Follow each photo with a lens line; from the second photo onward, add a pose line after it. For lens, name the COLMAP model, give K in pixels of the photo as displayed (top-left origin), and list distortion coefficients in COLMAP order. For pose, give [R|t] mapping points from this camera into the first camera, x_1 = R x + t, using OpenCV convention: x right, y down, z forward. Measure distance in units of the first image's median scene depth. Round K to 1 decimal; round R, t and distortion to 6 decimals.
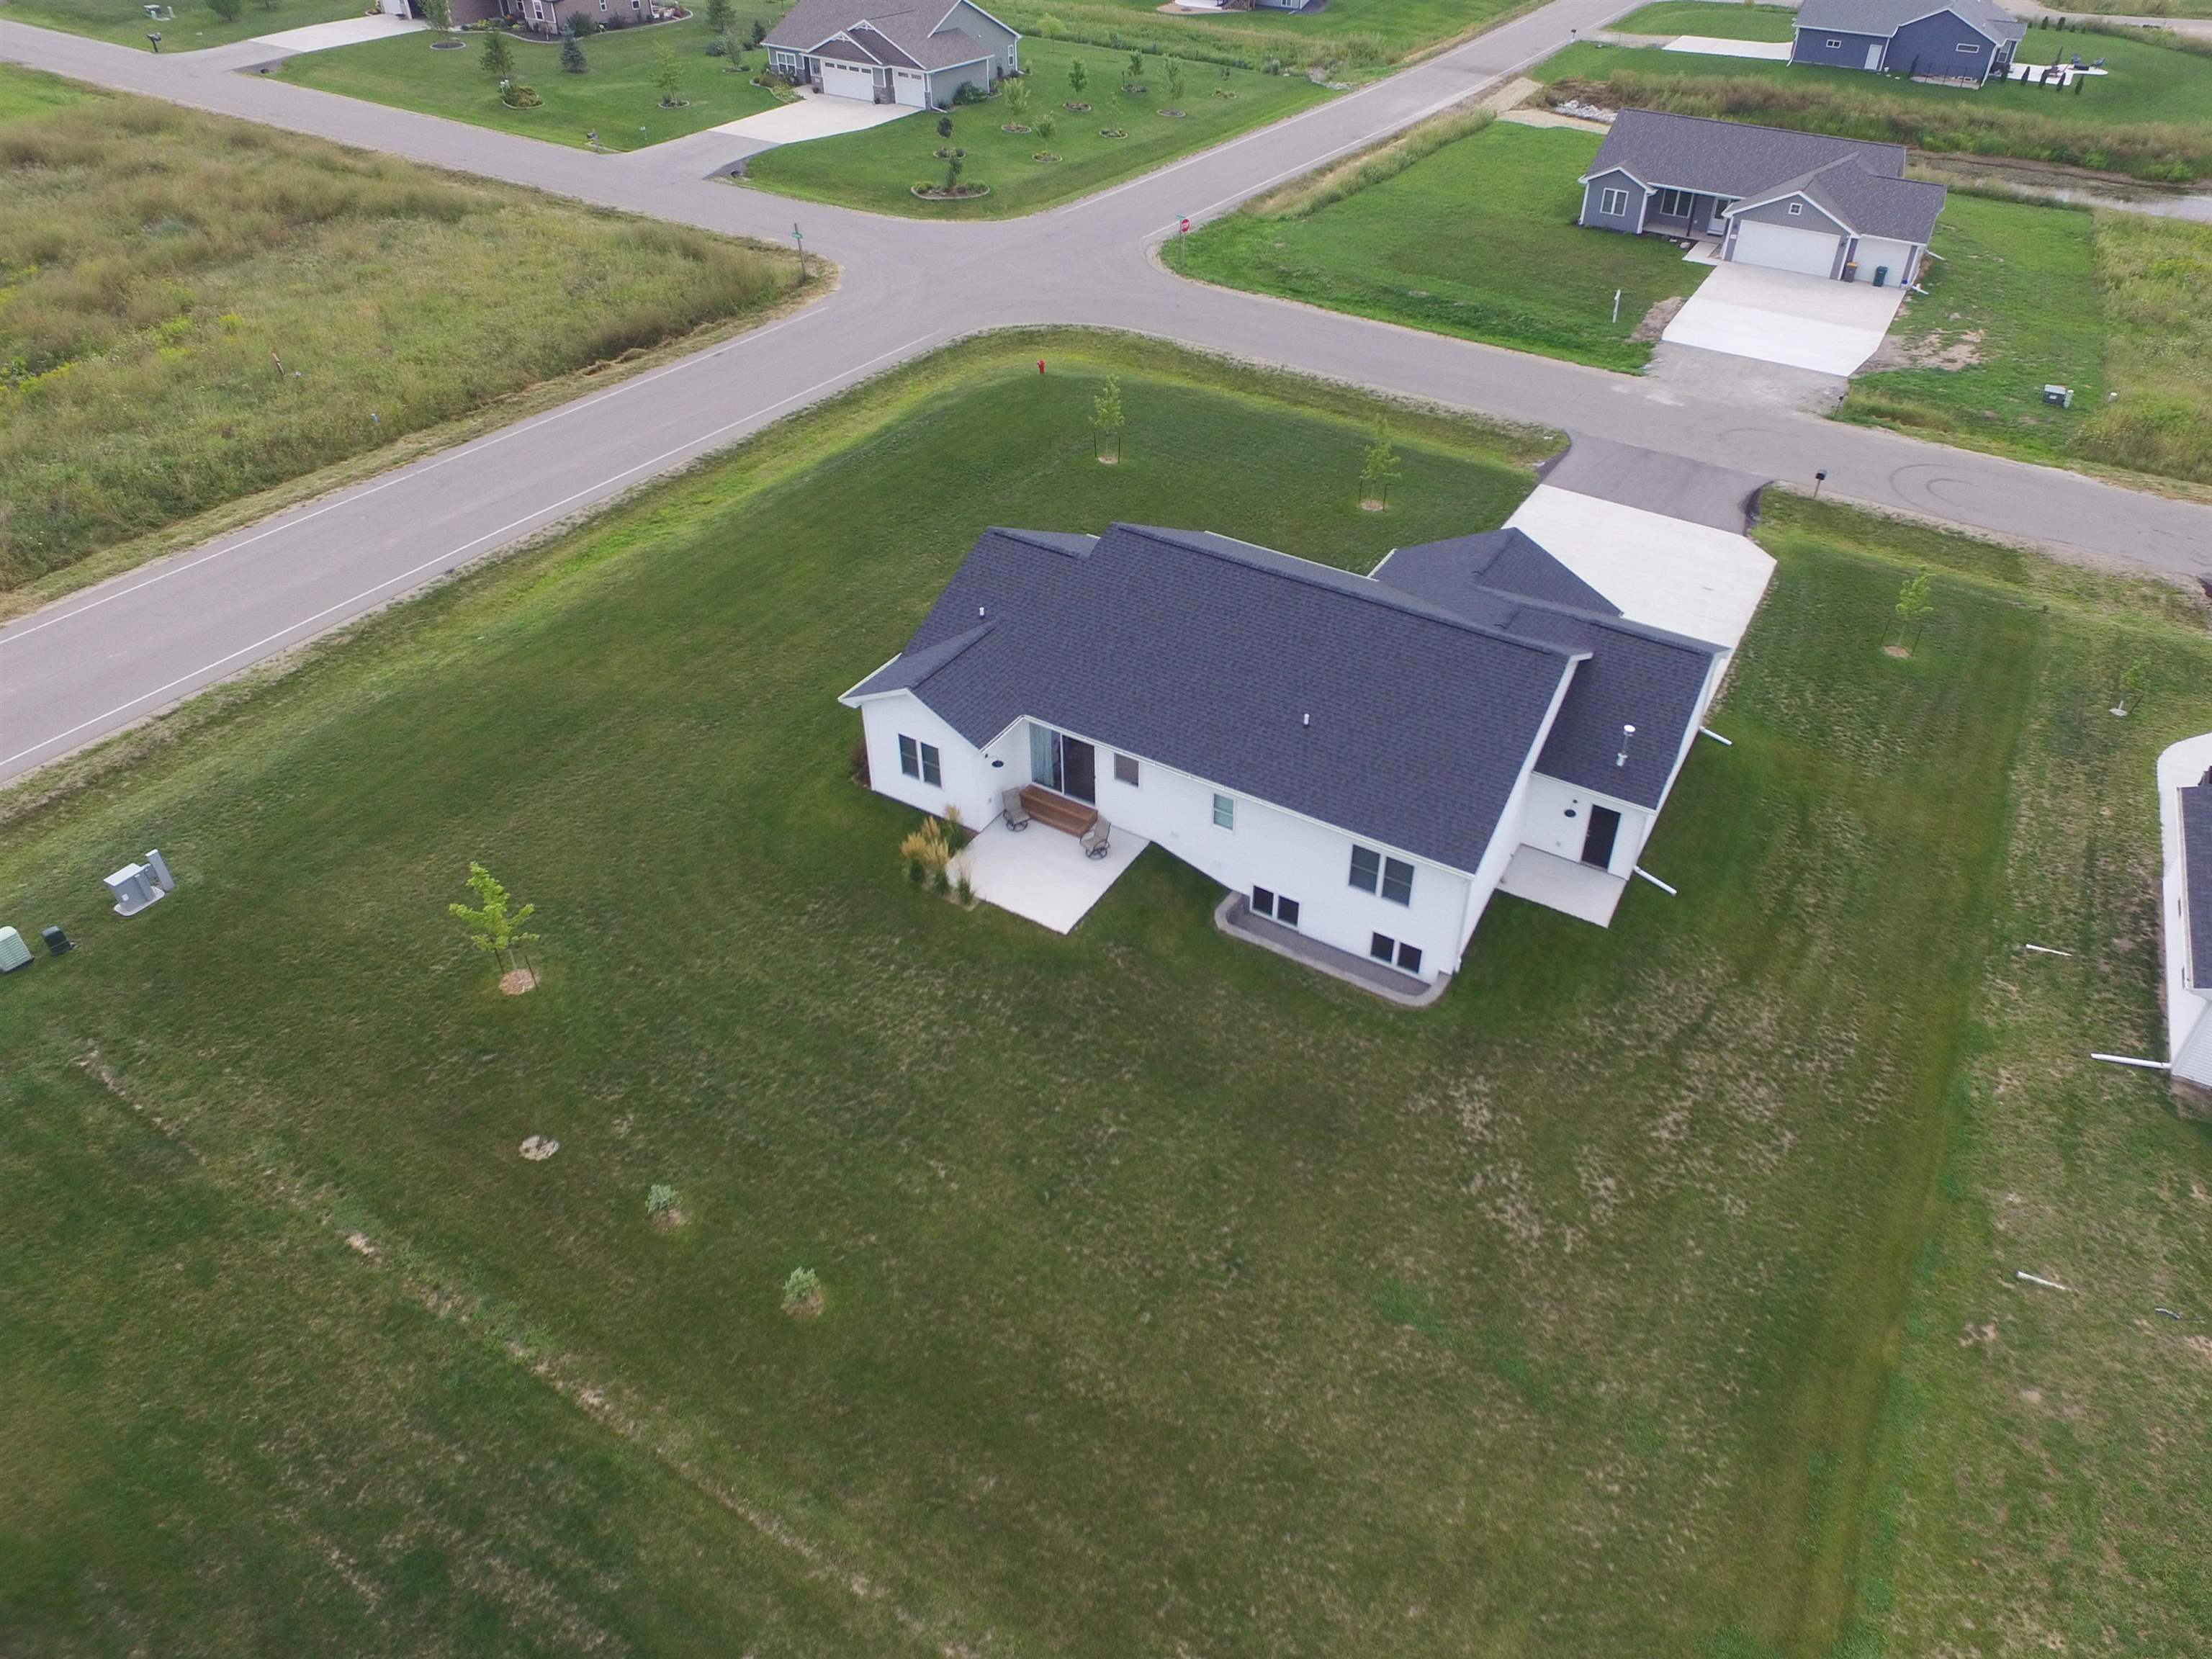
lens RADIAL K [[1440.2, 0, 1186.7], [0, 1440.2, 721.4], [0, 0, 1]] dist [-0.003790, 0.001012]
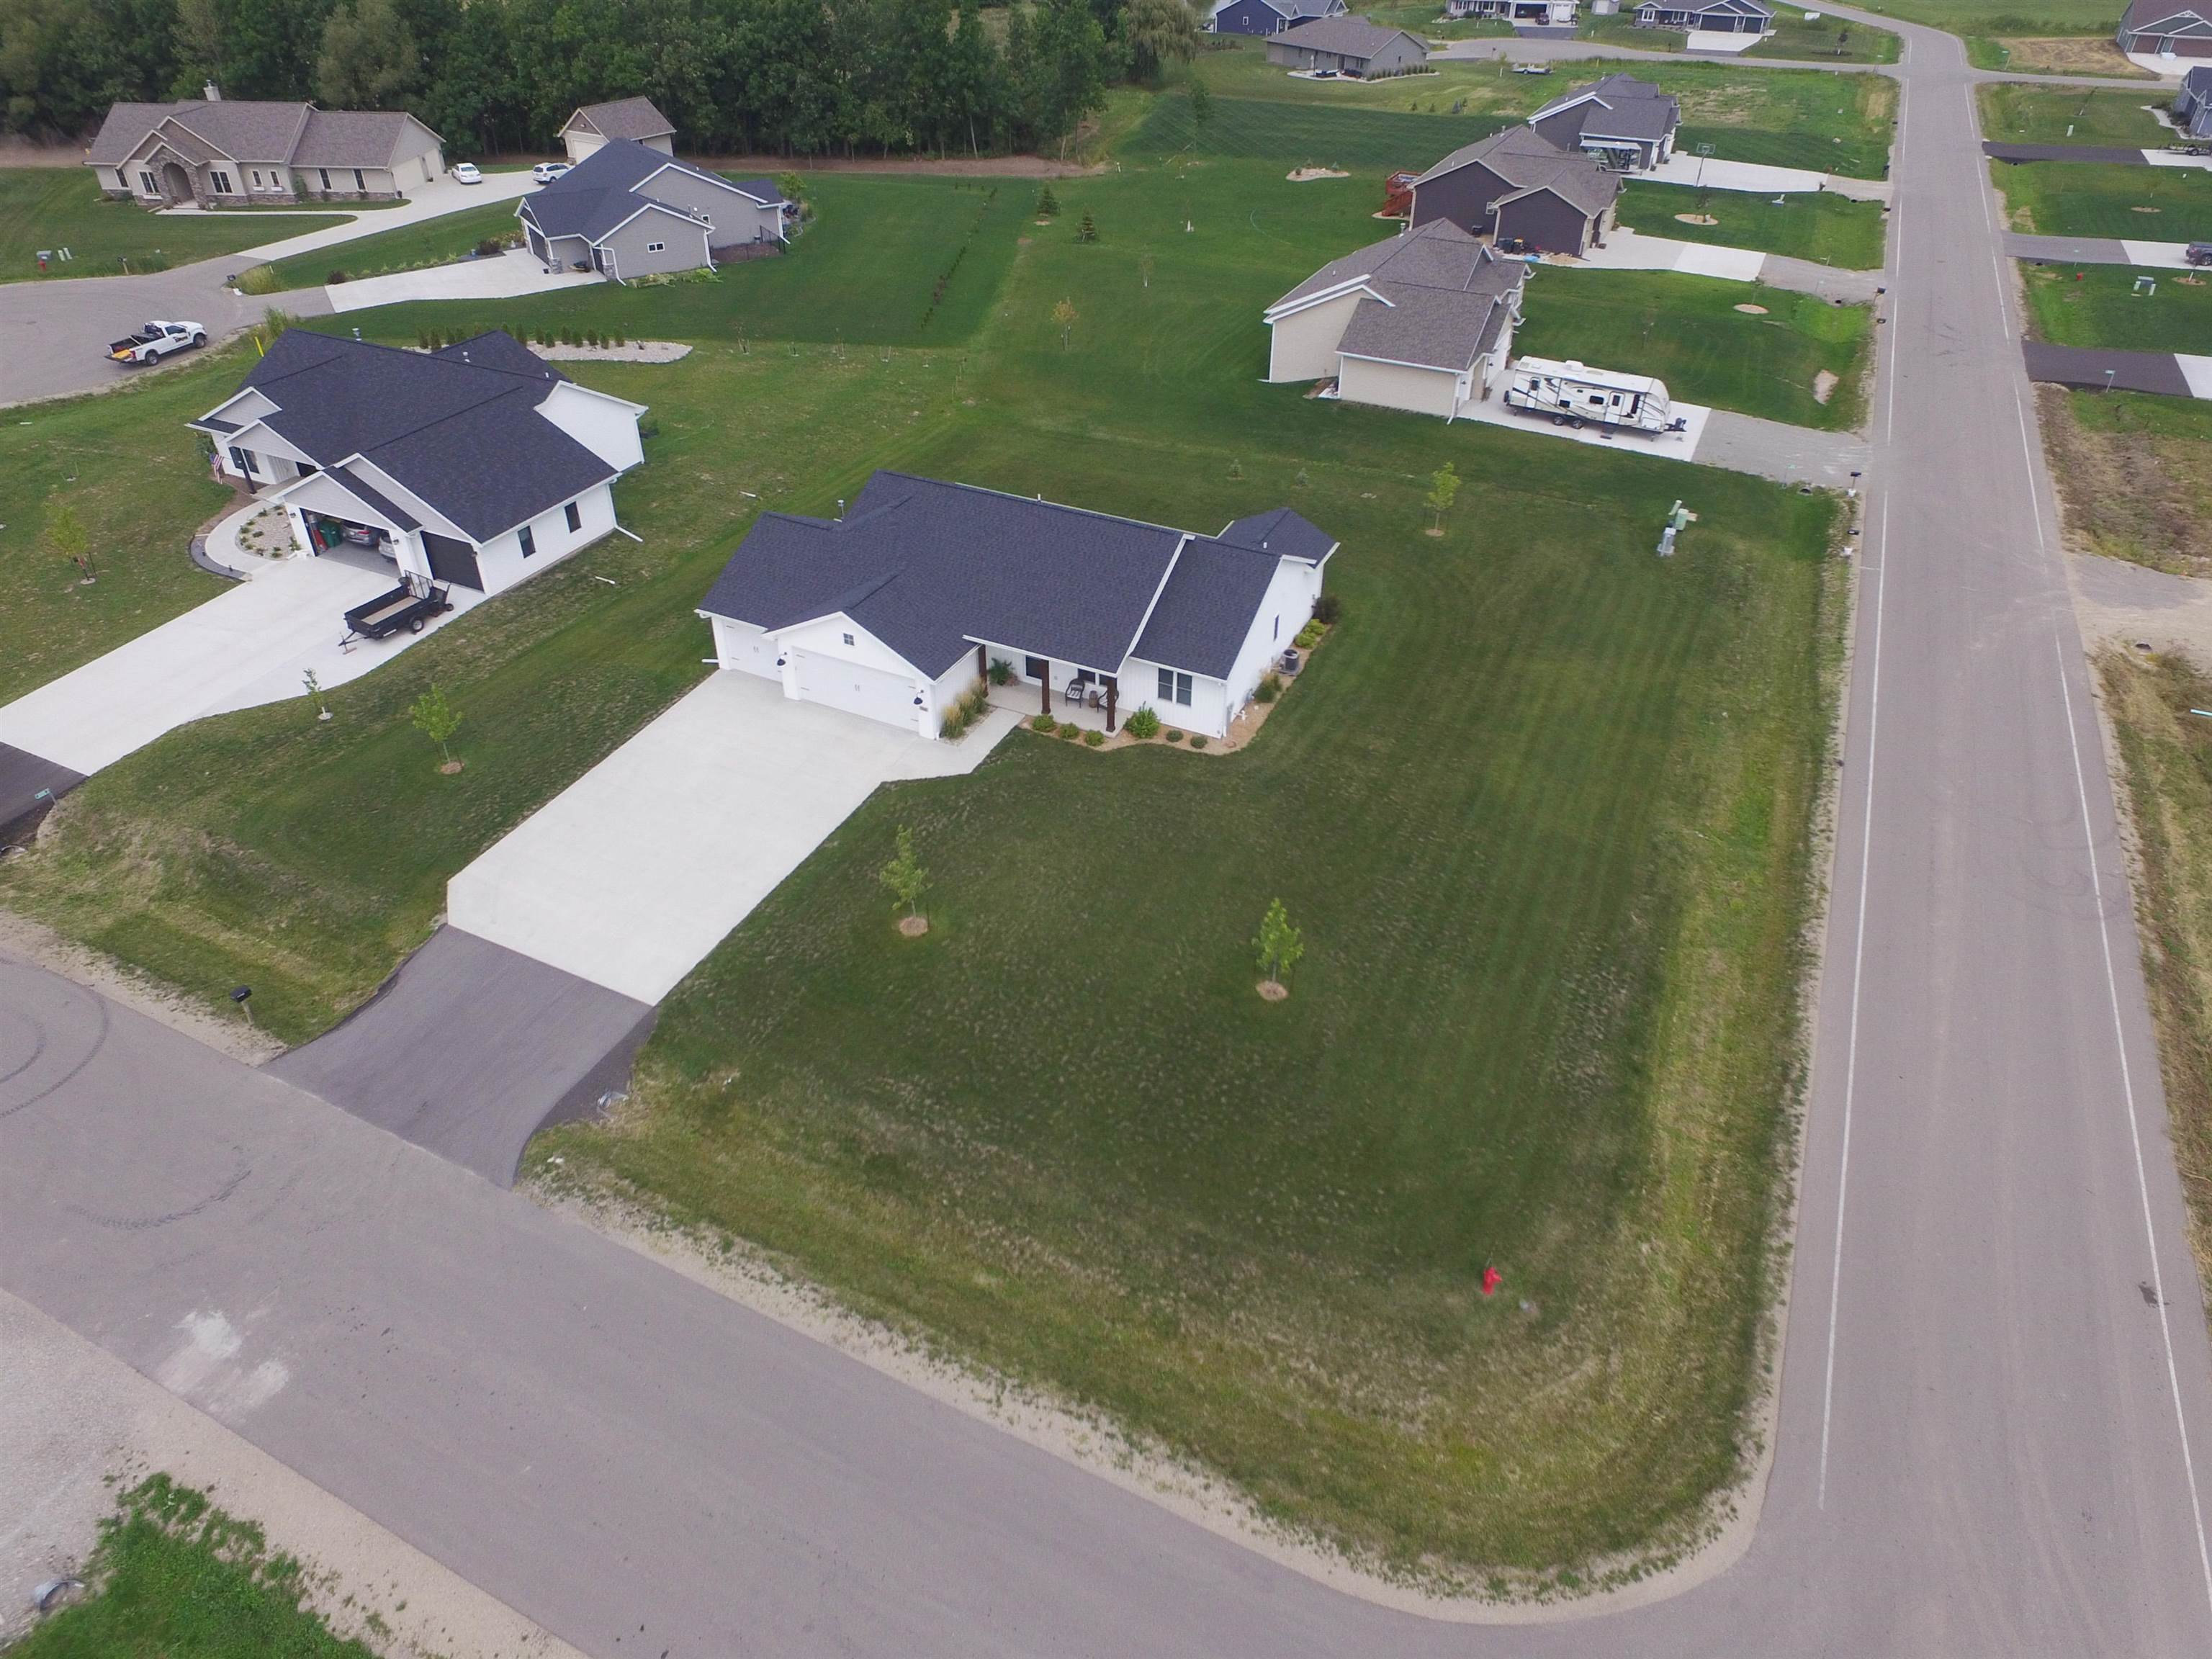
lens RADIAL K [[1376.3, 0, 1149.5], [0, 1376.3, 762.0], [0, 0, 1]] dist [-0.010593, 0.015972]
pose [[-0.995505, 0.015023, -0.093508, 0.086489], [-0.082393, 0.349474, 0.933317, -1.100594], [0.046699, 0.936826, -0.346665, 1.465728]]
